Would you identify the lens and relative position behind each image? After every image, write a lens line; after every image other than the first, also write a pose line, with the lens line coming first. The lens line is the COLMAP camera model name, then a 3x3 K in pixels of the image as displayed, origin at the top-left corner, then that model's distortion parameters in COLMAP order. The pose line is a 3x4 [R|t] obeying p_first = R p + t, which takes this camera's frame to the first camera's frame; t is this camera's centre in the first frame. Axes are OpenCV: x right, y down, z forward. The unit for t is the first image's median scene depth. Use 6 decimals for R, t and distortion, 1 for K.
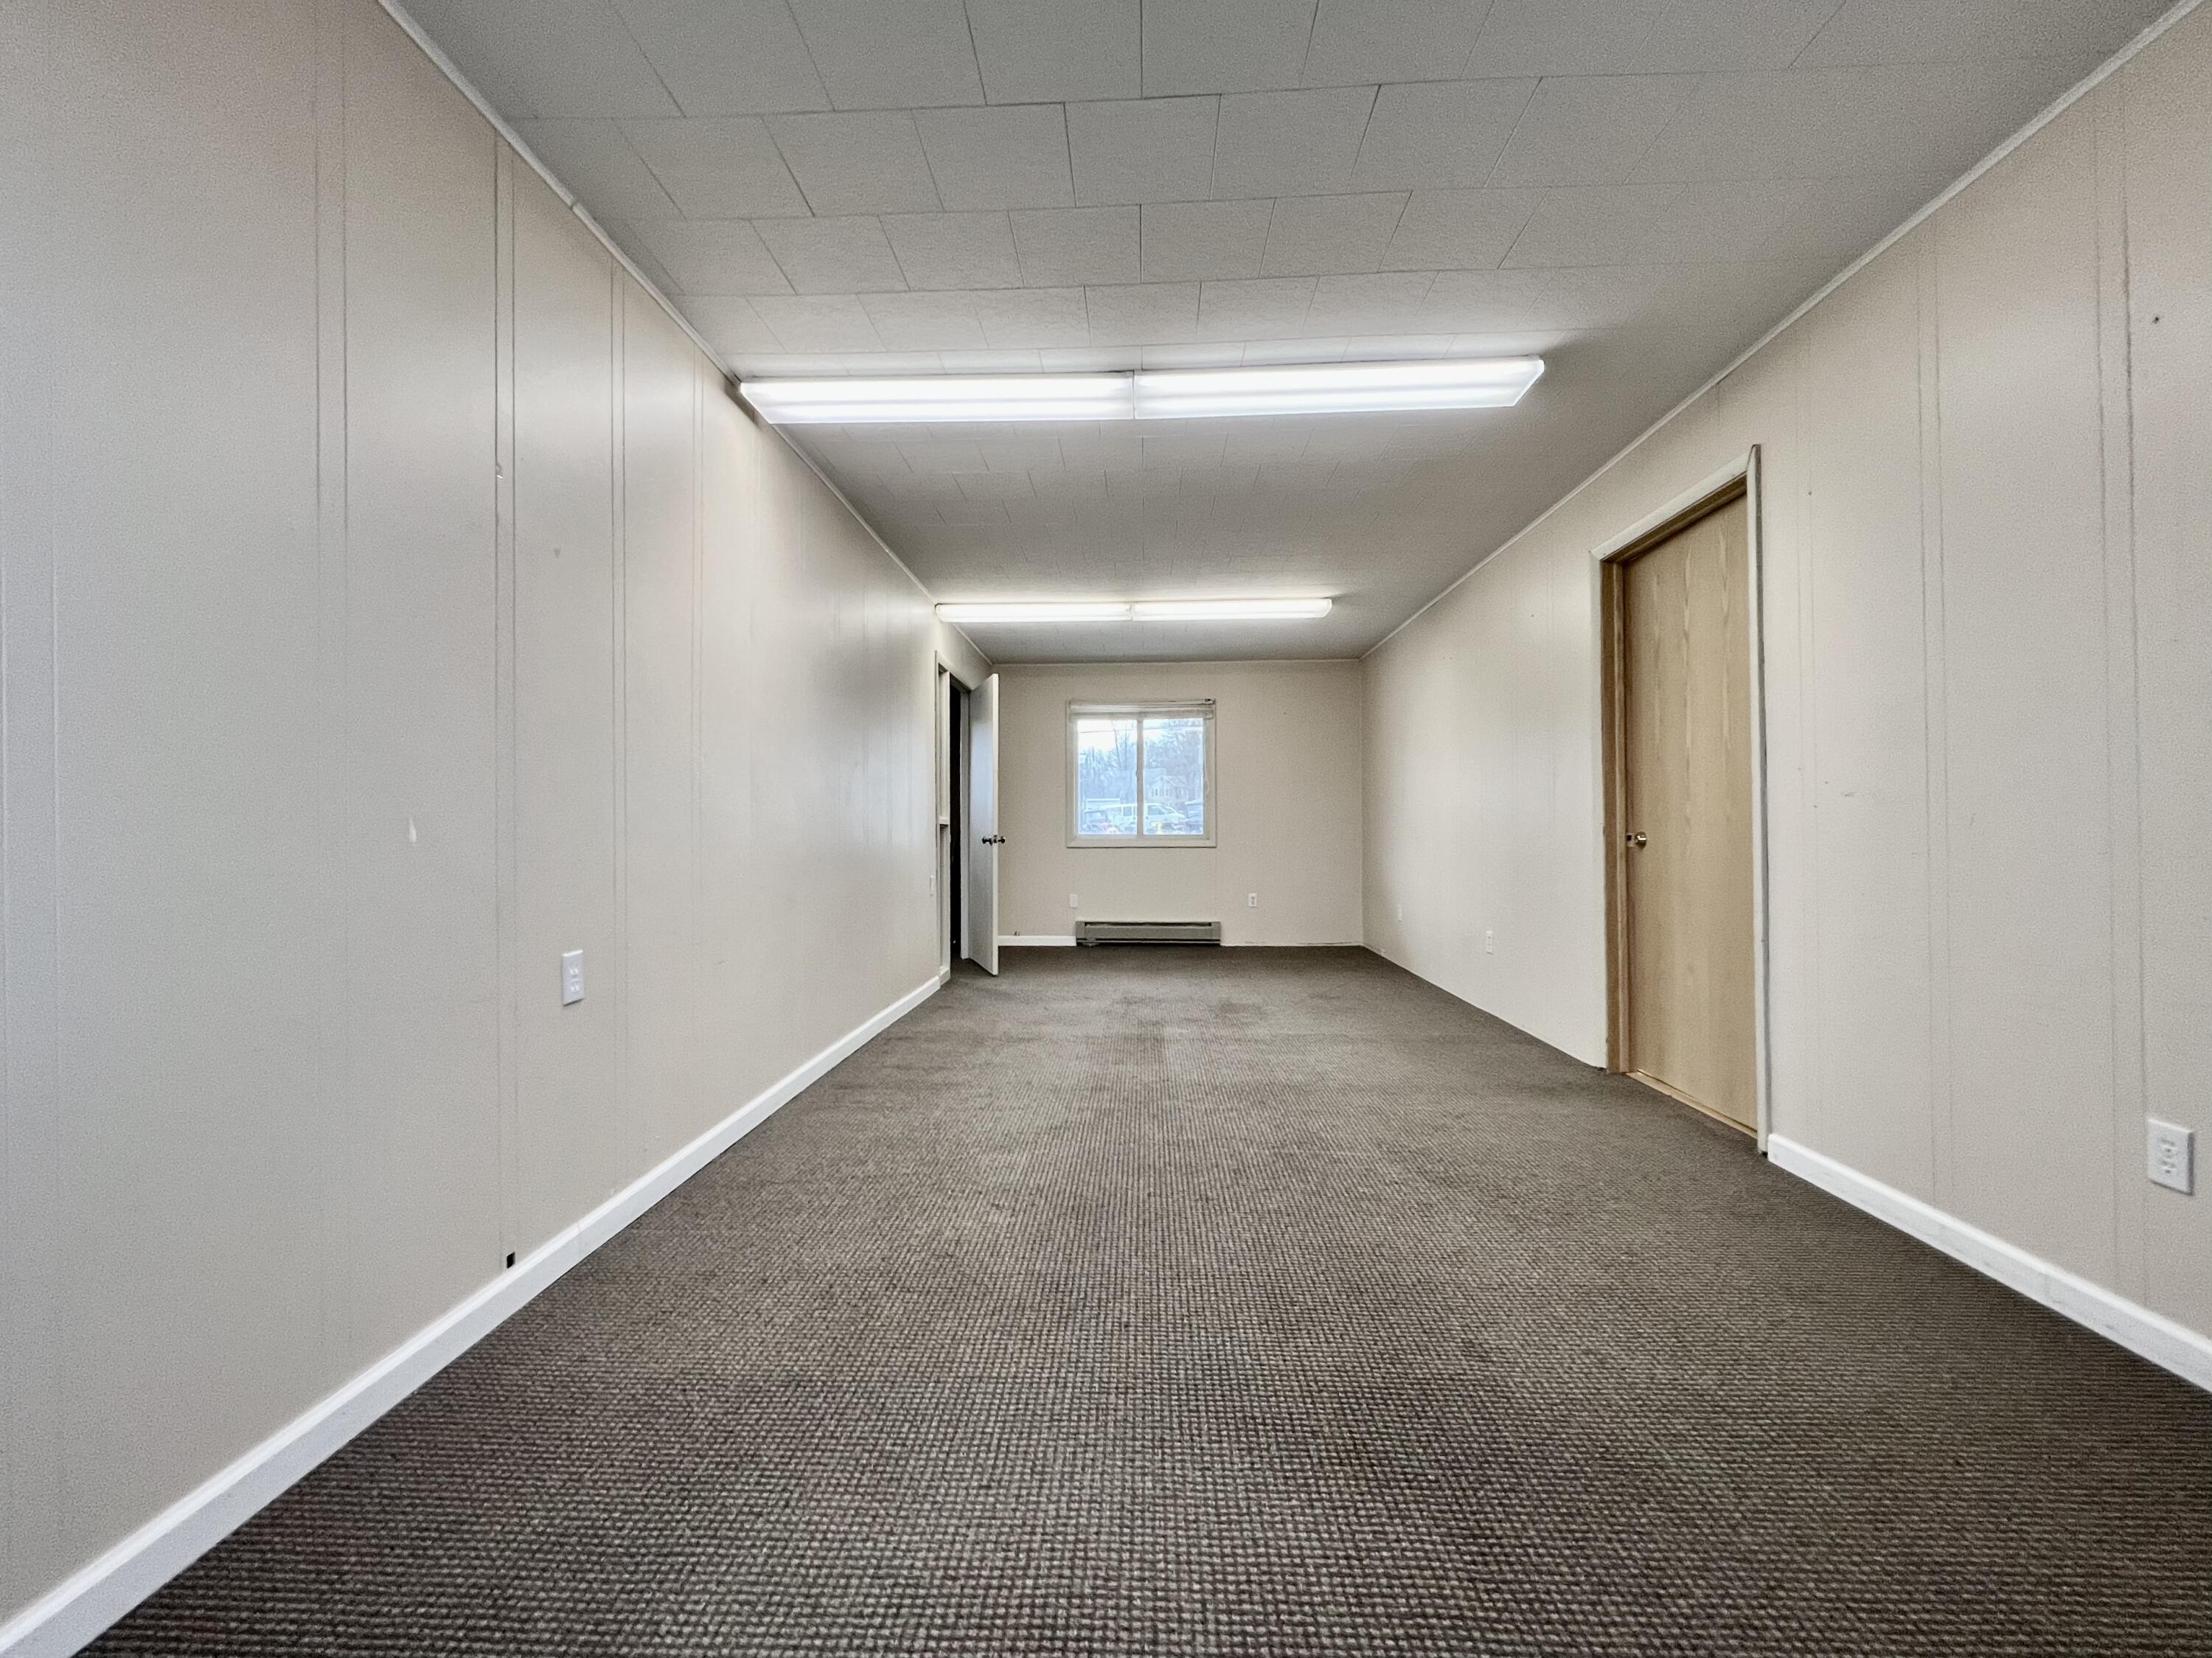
lens RADIAL K [[881.8, 0, 1105.0], [0, 881.8, 828.6], [0, 0, 1]] dist [-0.003197, 0.000539]
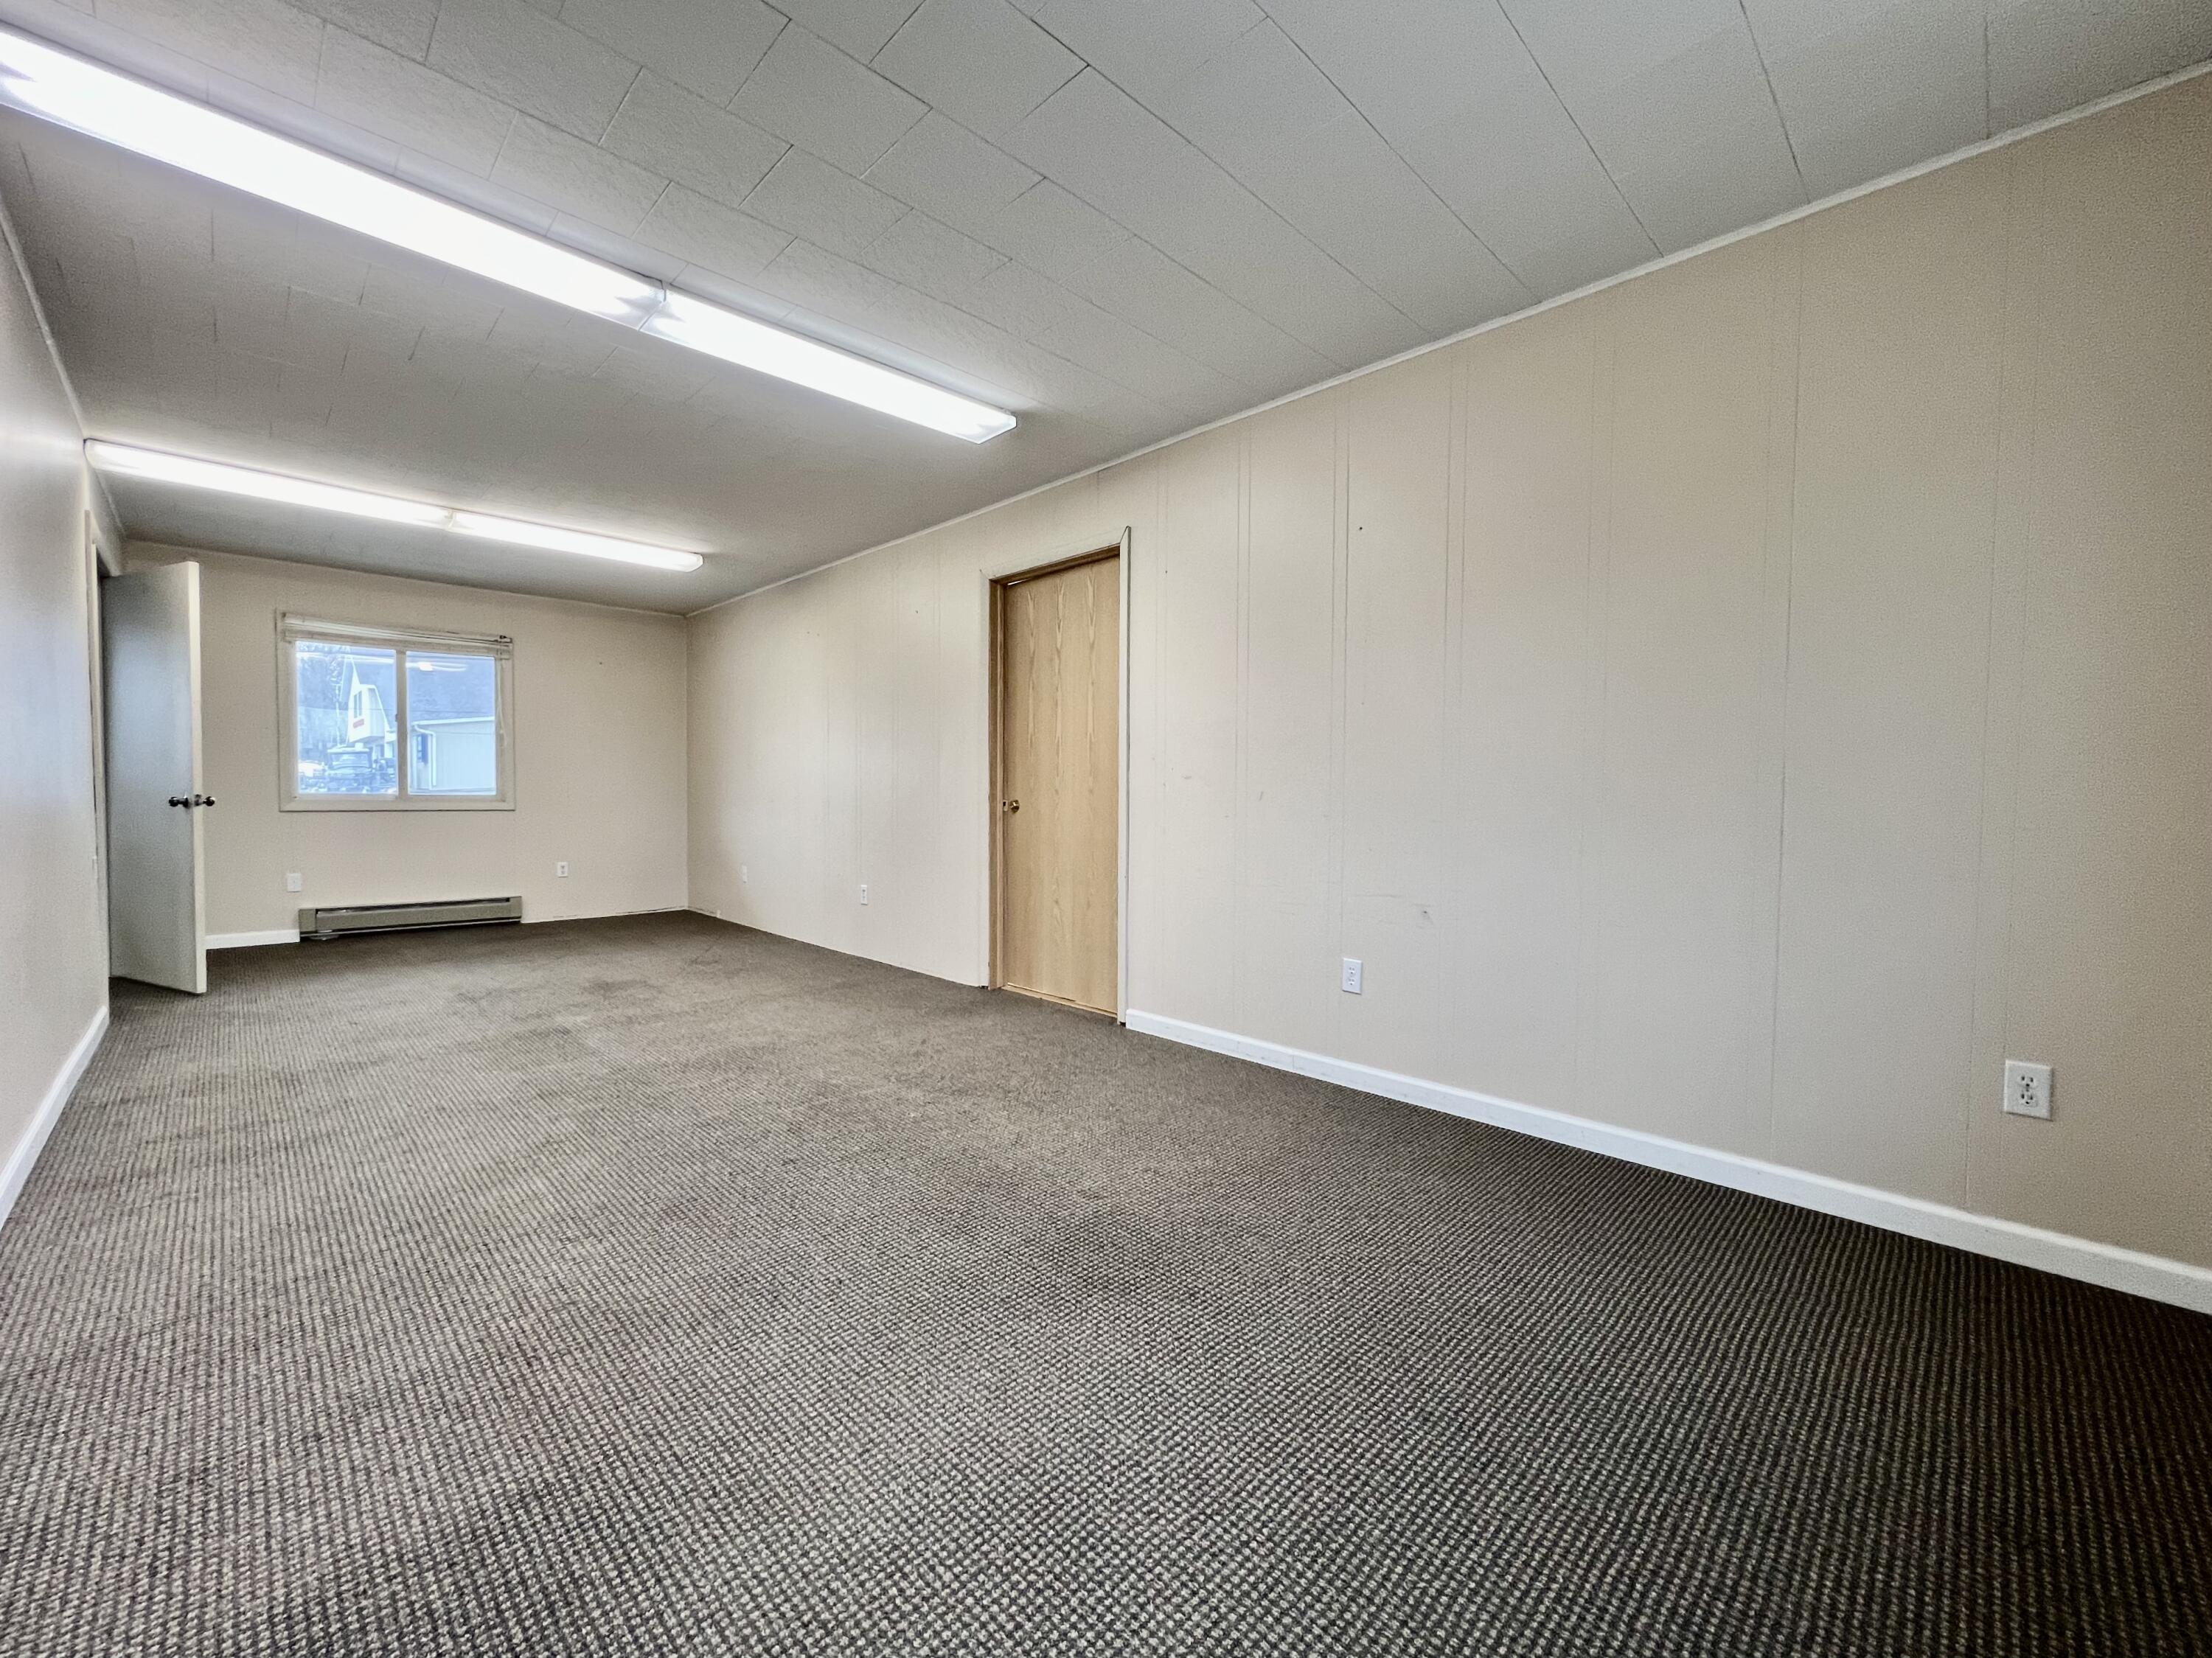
lens RADIAL K [[881.8, 0, 1035.6], [0, 881.8, 826.3], [0, 0, 1]] dist [-0.003197, 0.000539]
pose [[0.708982, -0.016448, 0.705034, -0.304504], [-0.013855, 0.999210, 0.037244, -0.005635], [-0.705090, -0.036174, 0.708195, 0.073262]]
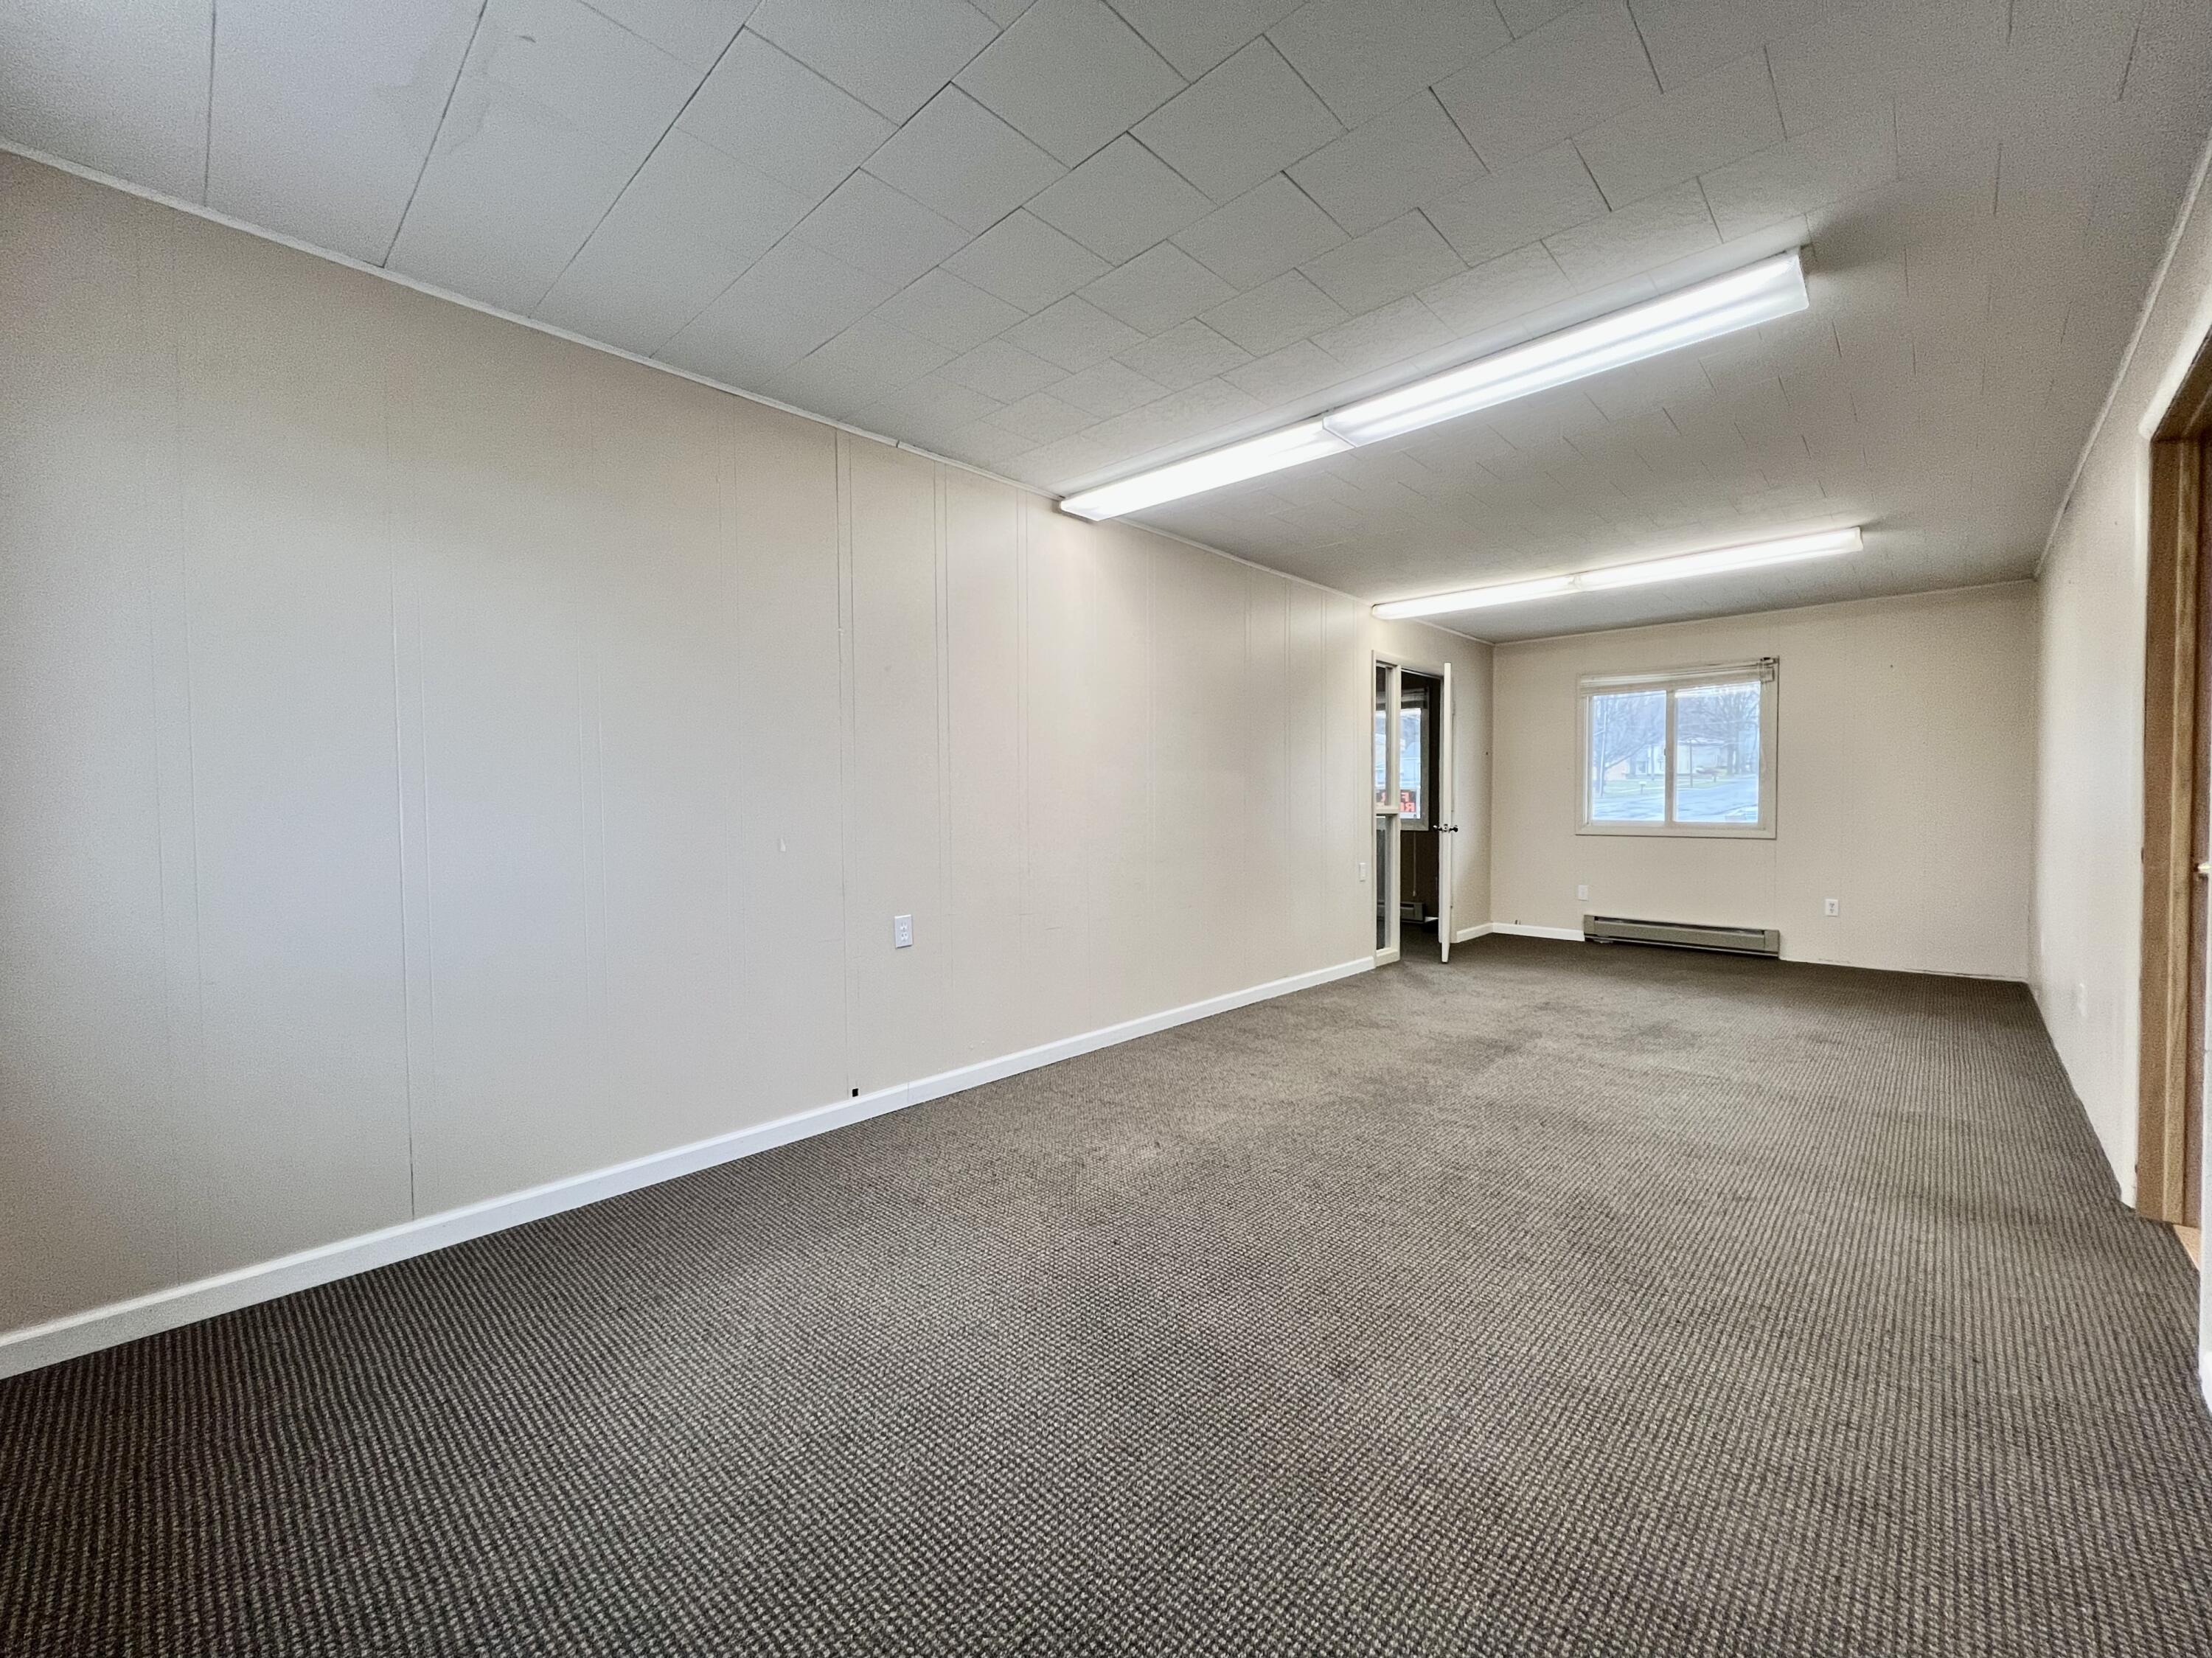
lens RADIAL K [[881.8, 0, 1165.5], [0, 881.8, 818.4], [0, 0, 1]] dist [-0.003197, 0.000539]
pose [[0.781131, 0.016666, -0.624144, 0.494385], [0.000384, 0.999631, 0.027173, -0.051194], [0.624367, -0.021465, 0.780836, 0.031206]]
